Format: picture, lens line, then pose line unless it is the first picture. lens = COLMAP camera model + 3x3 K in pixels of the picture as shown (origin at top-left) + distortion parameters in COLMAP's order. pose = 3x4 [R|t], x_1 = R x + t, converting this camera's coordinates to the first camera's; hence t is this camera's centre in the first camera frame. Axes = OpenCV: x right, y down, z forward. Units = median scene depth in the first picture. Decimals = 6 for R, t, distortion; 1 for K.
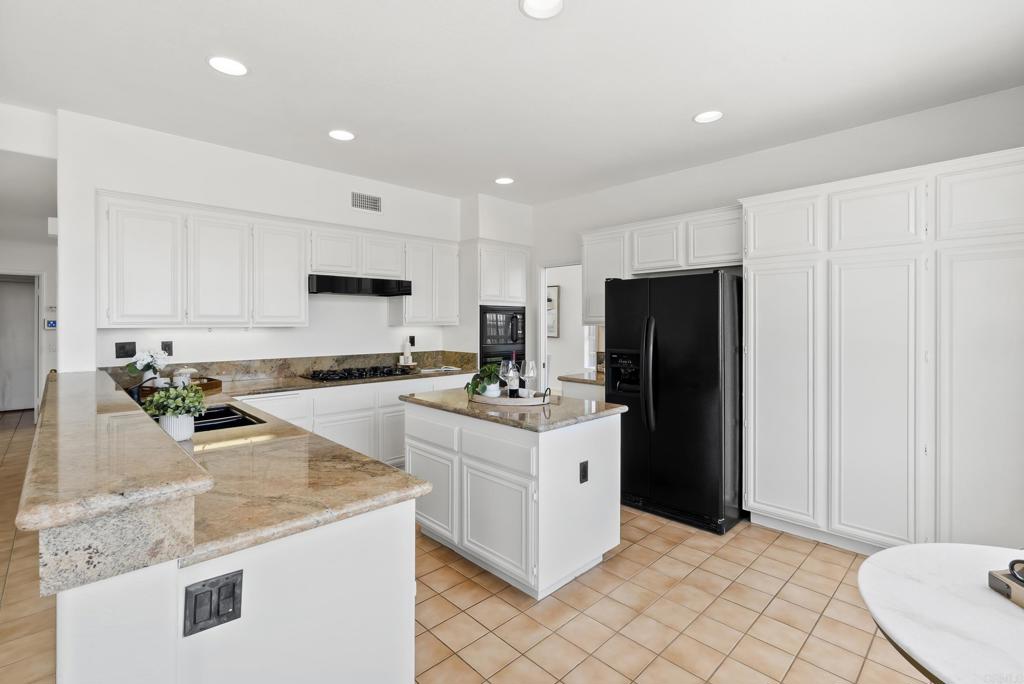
lens RADIAL K [[460.6, 0, 504.8], [0, 460.6, 327.7], [0, 0, 1]] dist [0.019373, 0.000005]
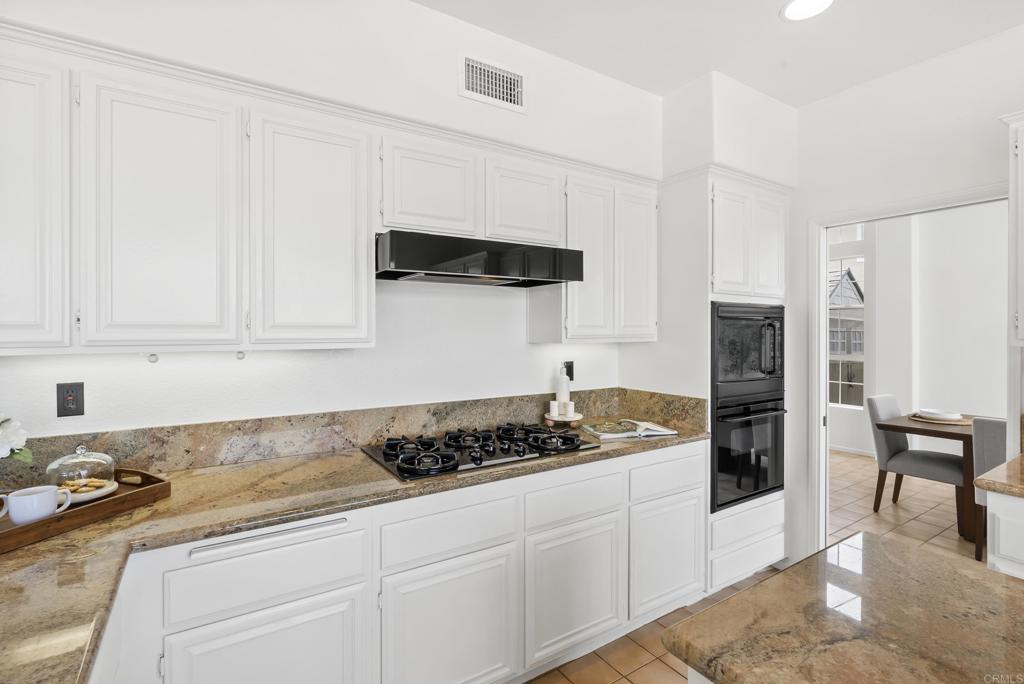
lens RADIAL K [[473.6, 0, 512.0], [0, 473.6, 342.0], [0, 0, 1]] dist [-0.000784, 0.000021]
pose [[0.981793, 0.004754, -0.189895, -0.172072], [-0.002296, 0.999911, 0.013162, -0.012134], [0.189941, -0.012486, 0.981716, 0.478202]]
